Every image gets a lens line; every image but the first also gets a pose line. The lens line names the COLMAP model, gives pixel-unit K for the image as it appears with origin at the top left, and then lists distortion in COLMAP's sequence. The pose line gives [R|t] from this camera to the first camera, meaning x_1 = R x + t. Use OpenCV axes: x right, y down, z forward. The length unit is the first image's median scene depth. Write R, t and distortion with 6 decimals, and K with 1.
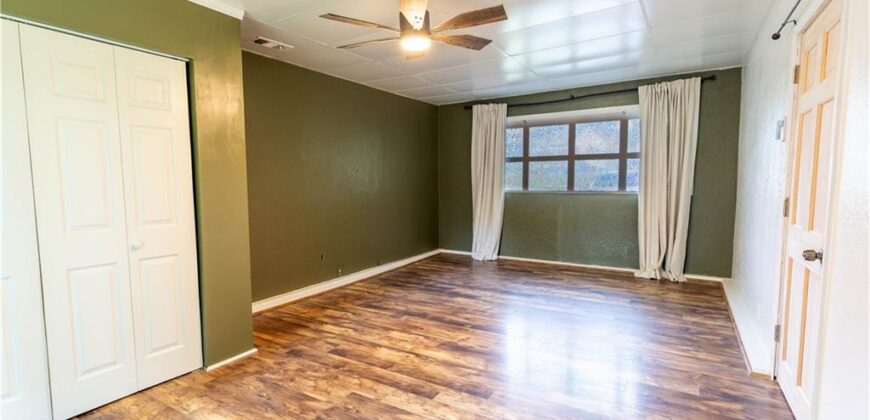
lens RADIAL K [[391.5, 0, 438.8], [0, 391.5, 213.2], [0, 0, 1]] dist [0.004178, 0.000632]
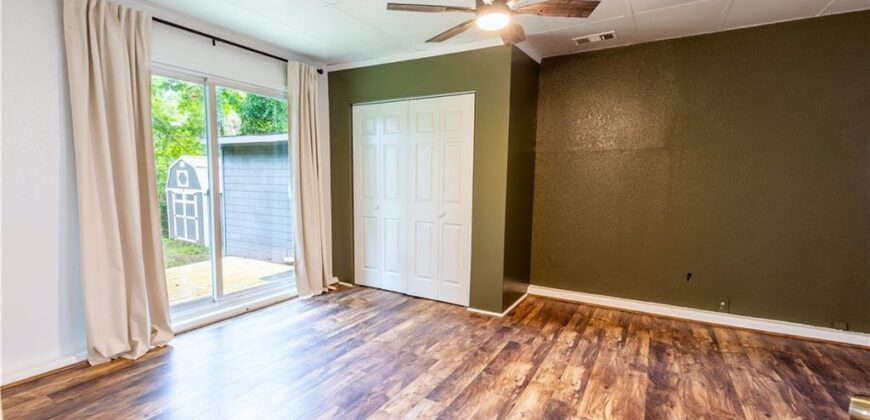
lens RADIAL K [[391.5, 0, 438.8], [0, 391.5, 213.2], [0, 0, 1]] dist [0.004178, 0.000632]
pose [[0.037669, 0.104048, -0.993859, 0.640125], [-0.089923, 0.990882, 0.100329, -0.064517], [0.995236, 0.085591, 0.046682, 0.656402]]
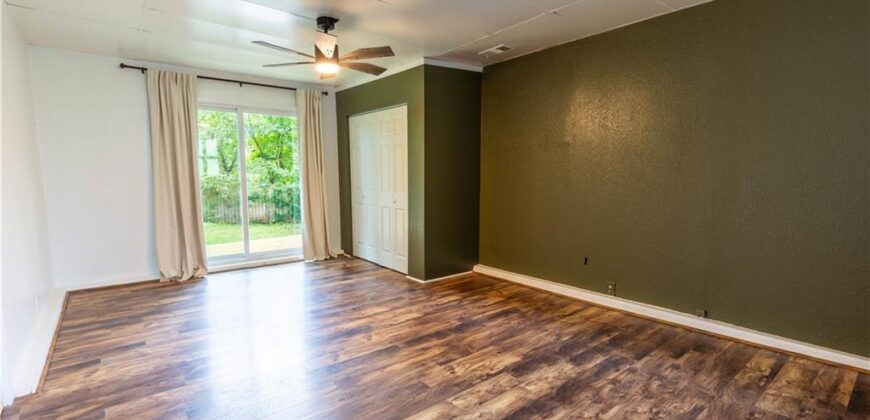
lens RADIAL K [[404.2, 0, 440.7], [0, 404.2, 214.4], [0, 0, 1]] dist [0.002014, 0.000845]
pose [[-0.311433, 0.112097, -0.943633, 0.873705], [-0.068530, 0.987783, 0.139959, -0.122002], [0.947794, 0.108255, -0.299946, 1.369407]]
